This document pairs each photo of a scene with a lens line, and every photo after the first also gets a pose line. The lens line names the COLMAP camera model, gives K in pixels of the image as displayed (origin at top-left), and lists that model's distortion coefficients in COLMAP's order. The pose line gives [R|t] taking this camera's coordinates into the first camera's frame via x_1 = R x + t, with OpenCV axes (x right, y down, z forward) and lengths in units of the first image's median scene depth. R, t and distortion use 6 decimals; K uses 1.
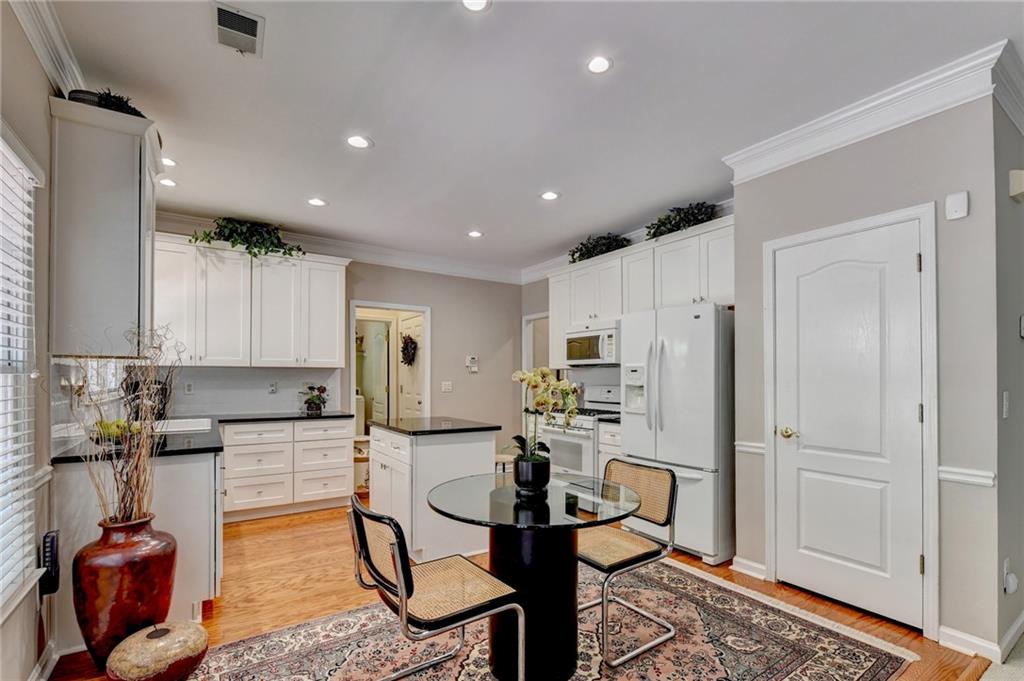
lens RADIAL K [[463.8, 0, 511.2], [0, 463.8, 368.5], [0, 0, 1]] dist [-0.001784, -0.000286]
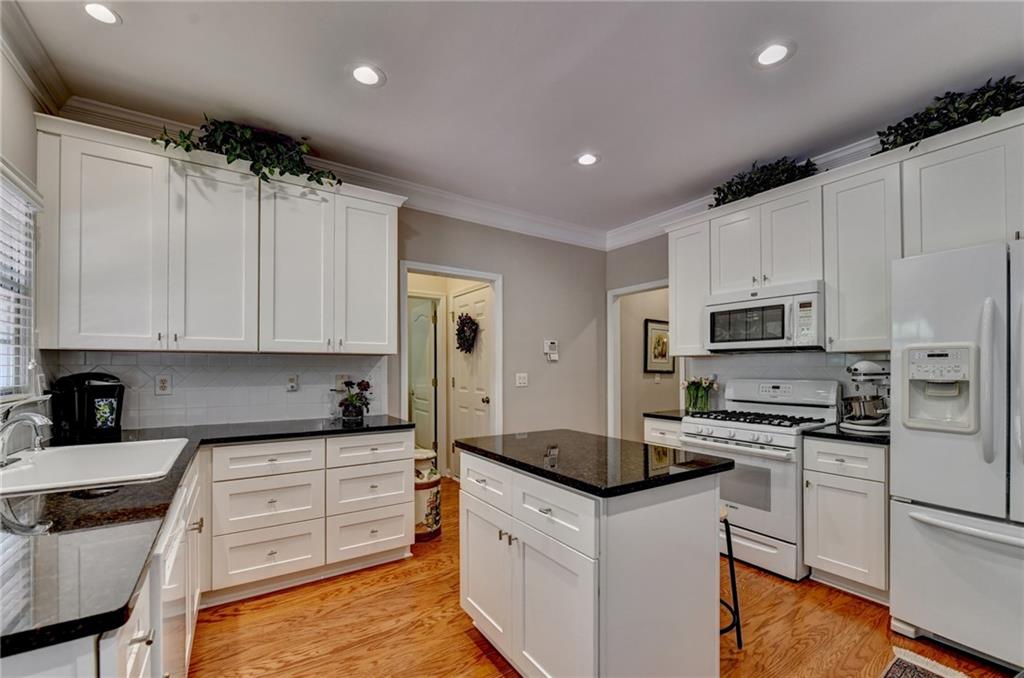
lens RADIAL K [[417.4, 0, 512.8], [0, 417.4, 359.9], [0, 0, 1]] dist [-0.003369, -0.000602]
pose [[0.999937, -0.001829, 0.011059, -0.203359], [0.001820, 0.999998, 0.000816, 0.007390], [-0.011061, -0.000796, 0.999939, 0.394815]]
